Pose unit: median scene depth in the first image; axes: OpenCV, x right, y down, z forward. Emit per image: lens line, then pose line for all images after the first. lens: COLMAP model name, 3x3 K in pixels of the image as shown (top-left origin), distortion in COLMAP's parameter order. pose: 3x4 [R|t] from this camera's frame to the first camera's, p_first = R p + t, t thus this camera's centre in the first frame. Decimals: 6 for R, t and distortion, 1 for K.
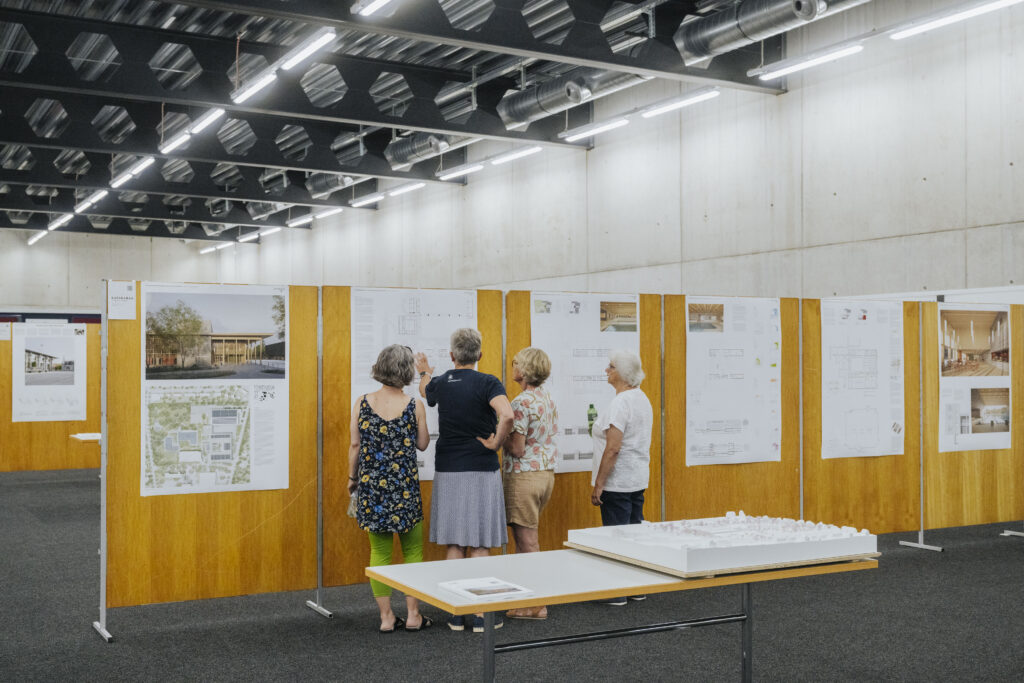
lens RADIAL K [[1172.0, 0, 507.9], [0, 1172.0, 348.7], [0, 0, 1]] dist [-0.008988, 0.015511]
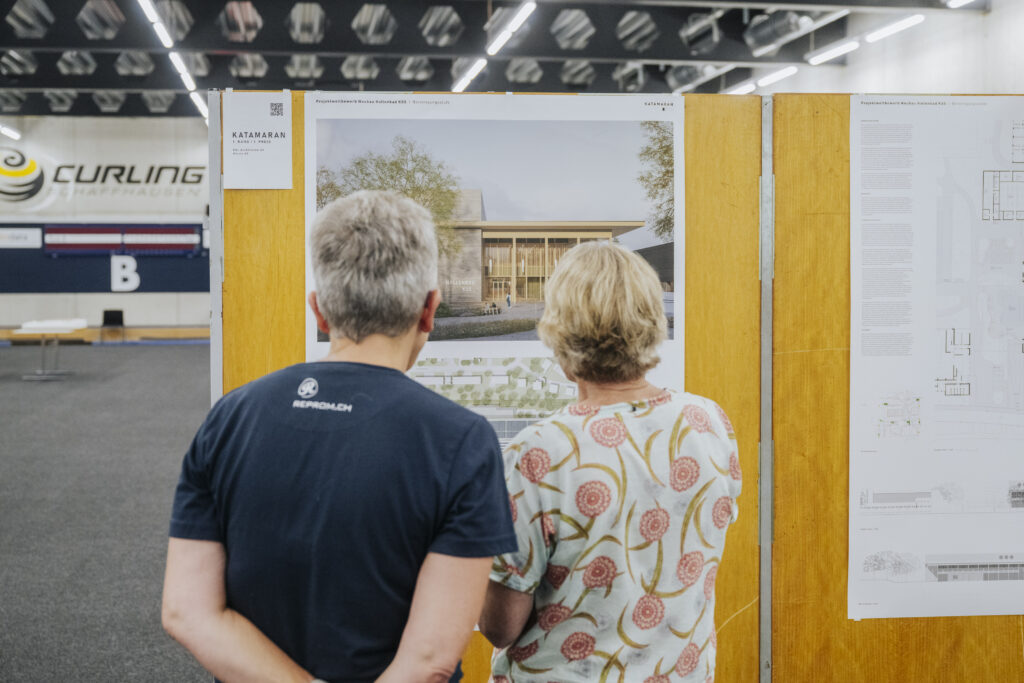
lens RADIAL K [[1355.0, 0, 453.5], [0, 1355.0, 316.1], [0, 0, 1]] dist [-0.002411, -0.002134]
pose [[0.927298, 0.008647, -0.374223, -0.073470], [0.005832, 0.999278, 0.037540, 0.000661], [0.374278, -0.036993, 0.926578, 0.452920]]
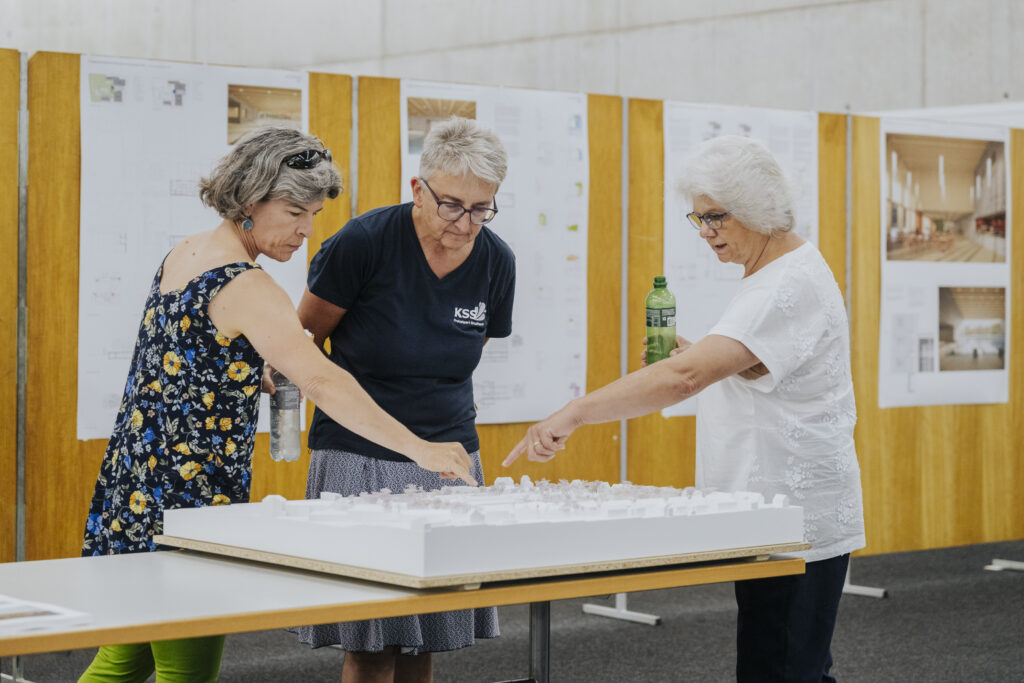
lens RADIAL K [[2287.6, 0, 513.5], [0, 2287.6, 283.6], [0, 0, 1]] dist [0.008356, -0.124472]
pose [[0.977921, 0.010251, 0.208724, -0.001703], [-0.011589, 0.999919, 0.005191, 0.032866], [-0.208654, -0.007495, 0.977961, 0.048977]]
